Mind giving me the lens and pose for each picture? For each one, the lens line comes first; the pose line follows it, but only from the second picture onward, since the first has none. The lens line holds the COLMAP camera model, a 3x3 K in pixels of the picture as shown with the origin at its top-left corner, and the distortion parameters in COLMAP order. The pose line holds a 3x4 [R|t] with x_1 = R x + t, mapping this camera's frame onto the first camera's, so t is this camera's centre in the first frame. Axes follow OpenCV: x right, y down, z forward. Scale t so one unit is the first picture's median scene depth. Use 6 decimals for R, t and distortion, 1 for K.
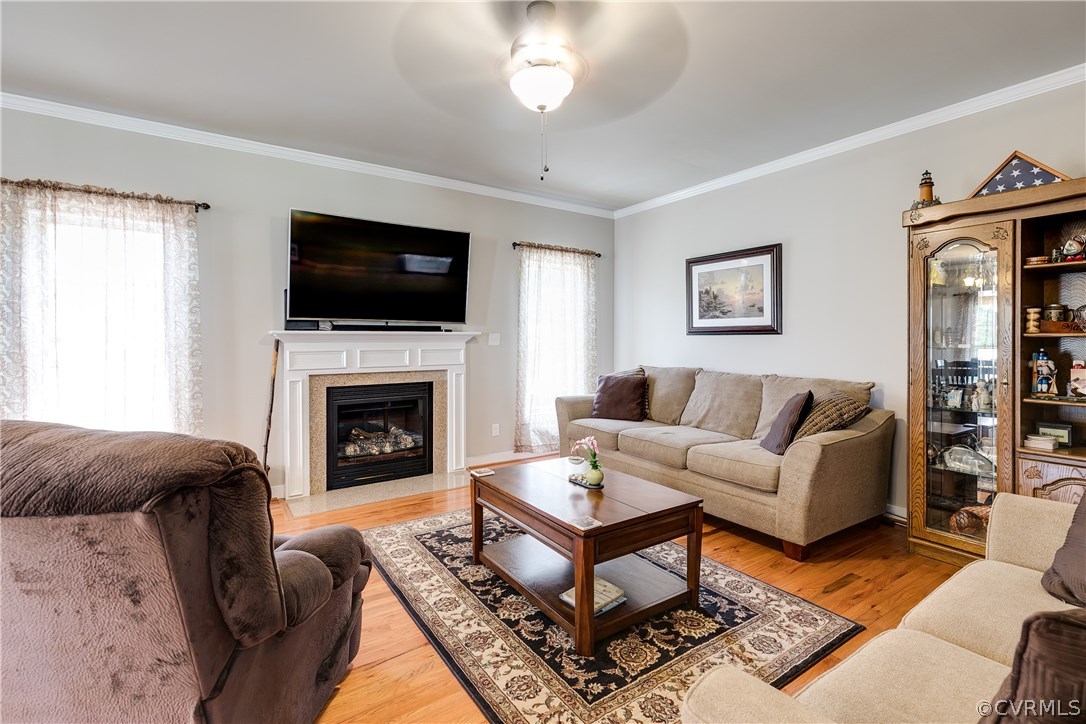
lens RADIAL K [[490.1, 0, 547.4], [0, 490.1, 343.7], [0, 0, 1]] dist [0.001916, -0.000119]
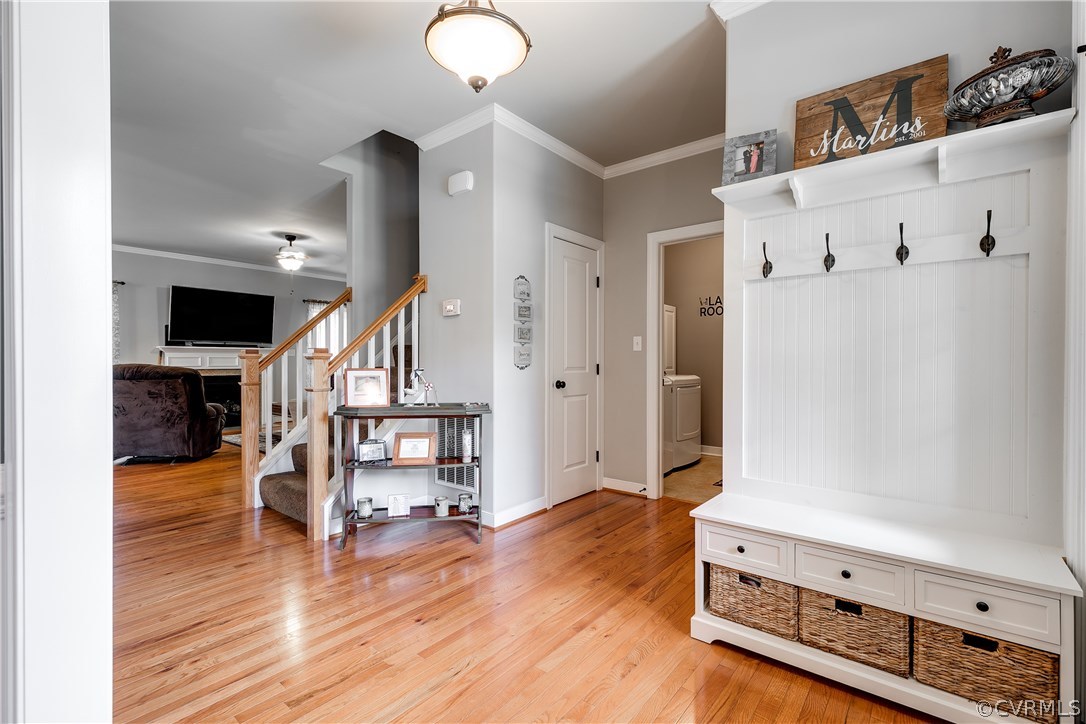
lens RADIAL K [[490.1, 0, 543.3], [0, 490.1, 364.9], [0, 0, 1]] dist [0.001916, -0.000119]
pose [[0.959848, 0.001850, 0.280513, 0.328754], [-0.001507, 0.999998, -0.001437, 0.044763], [-0.280515, 0.000957, 0.959849, -1.189781]]
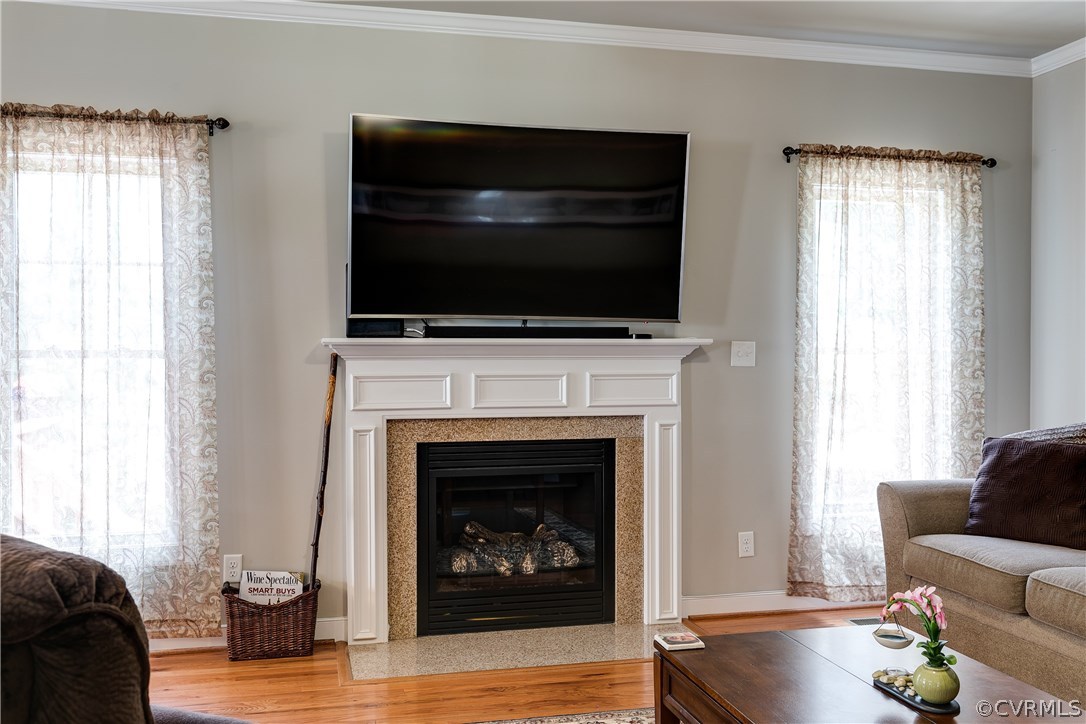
lens RADIAL K [[946.9, 0, 535.3], [0, 946.9, 362.3], [0, 0, 1]] dist [0.008356, -0.012962]
pose [[0.931546, 0.003824, -0.363604, 0.045517], [-0.003612, 0.999993, 0.001264, -0.001310], [0.363606, 0.000135, 0.931553, 0.079589]]
